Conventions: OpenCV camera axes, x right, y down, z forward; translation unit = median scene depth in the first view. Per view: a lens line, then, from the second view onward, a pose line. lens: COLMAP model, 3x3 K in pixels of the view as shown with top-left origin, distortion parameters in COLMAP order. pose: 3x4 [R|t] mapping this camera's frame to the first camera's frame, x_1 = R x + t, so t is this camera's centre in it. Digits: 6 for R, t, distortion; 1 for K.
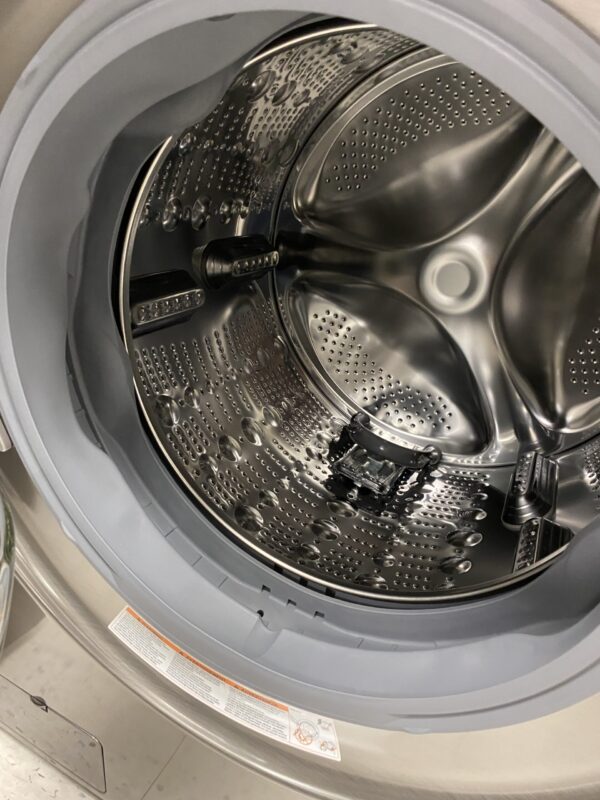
lens RADIAL K [[645.8, 0, 305.4], [0, 645.8, 400.2], [0, 0, 1]] dist [0.075467, -0.027769]
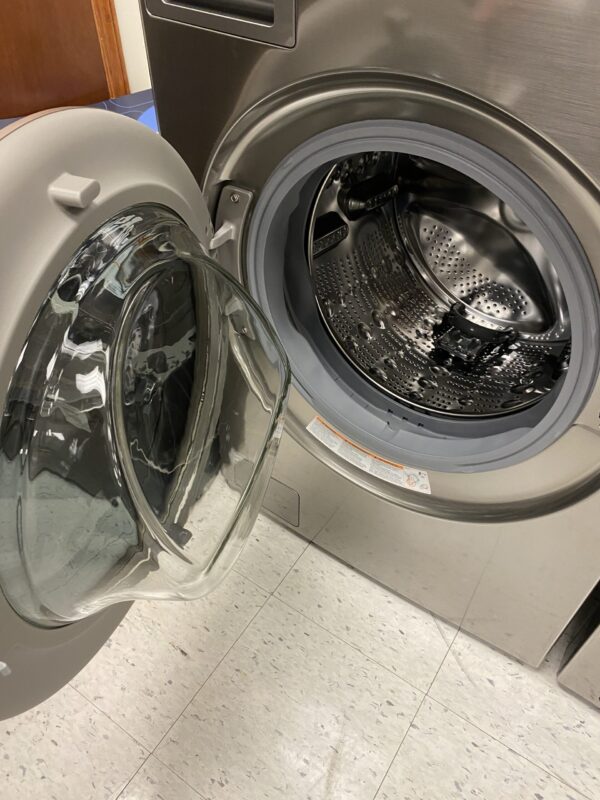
lens RADIAL K [[645.8, 0, 297.5], [0, 645.8, 392.4], [0, 0, 1]] dist [0.075467, -0.027769]
pose [[0.982463, 0.008898, -0.186246, 0.011486], [0.024130, 0.984394, 0.174315, -0.045572], [0.184890, -0.175752, 0.966916, -0.457296]]
